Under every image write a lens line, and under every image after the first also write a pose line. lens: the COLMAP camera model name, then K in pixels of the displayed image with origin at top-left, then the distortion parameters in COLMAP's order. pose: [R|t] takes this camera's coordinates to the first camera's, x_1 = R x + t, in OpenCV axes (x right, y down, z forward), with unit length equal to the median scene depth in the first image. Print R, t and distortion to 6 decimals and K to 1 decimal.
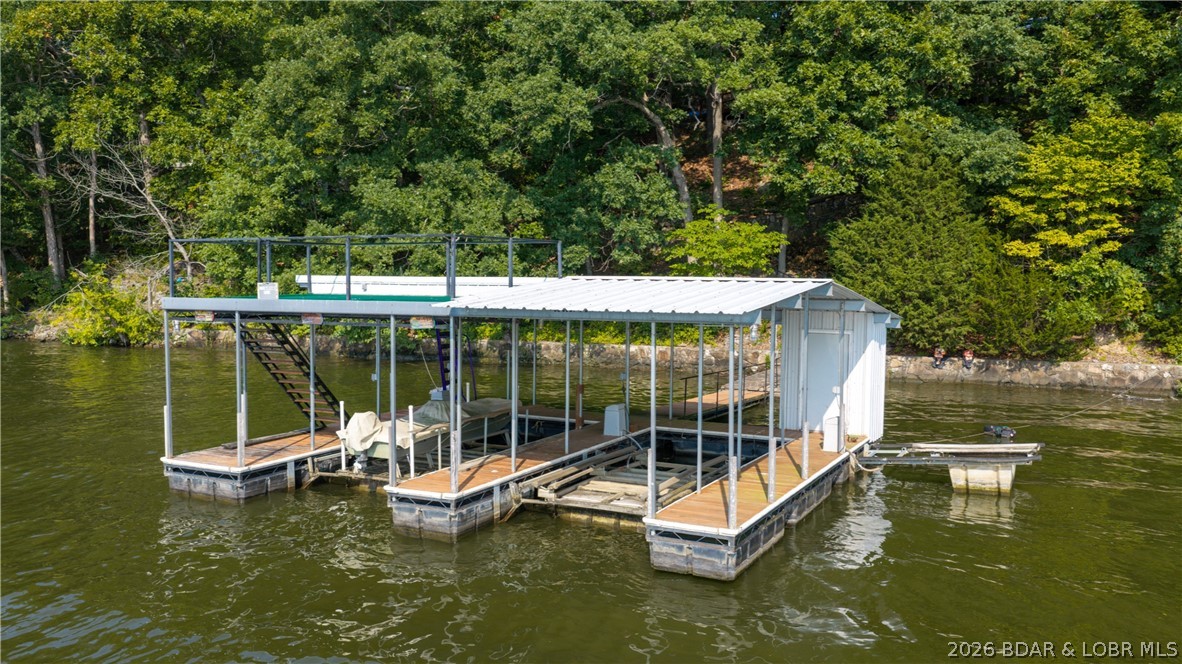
lens RADIAL K [[977.7, 0, 591.8], [0, 977.7, 340.0], [0, 0, 1]] dist [-0.002083, -0.013216]
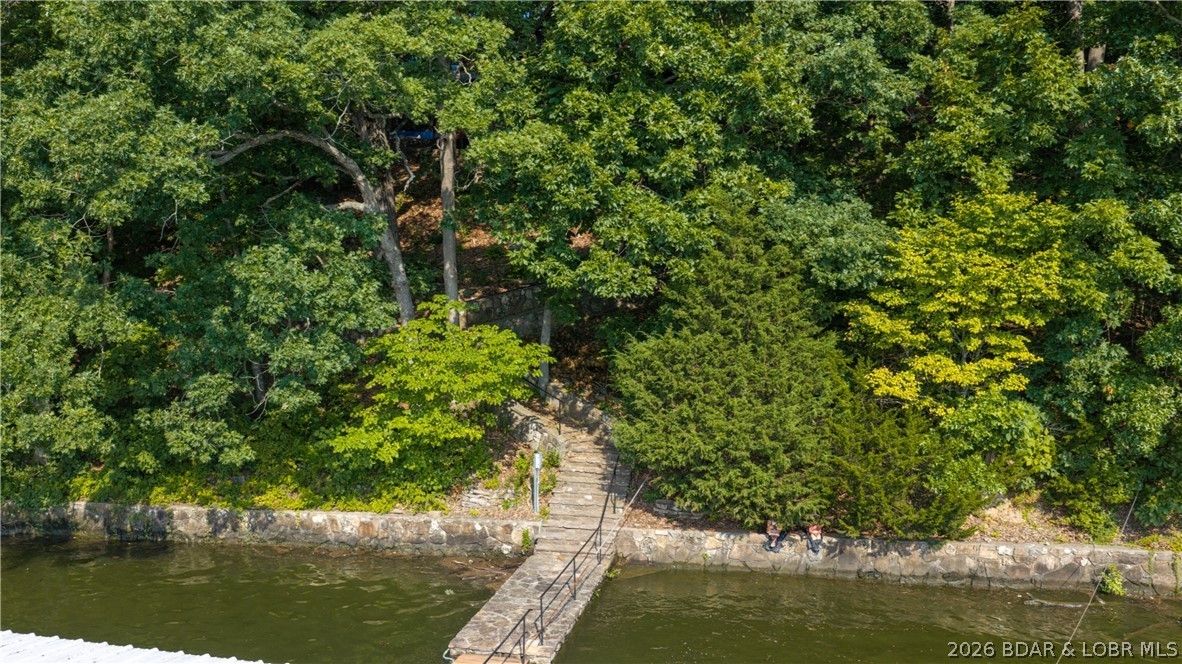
lens RADIAL K [[952.5, 0, 592.4], [0, 952.5, 332.5], [0, 0, 1]] dist [0.009981, -0.004173]
pose [[0.969154, -0.016080, 0.245932, 0.073041], [0.014706, 0.999864, 0.007419, -0.132525], [-0.246018, -0.003573, 0.969259, 0.395341]]
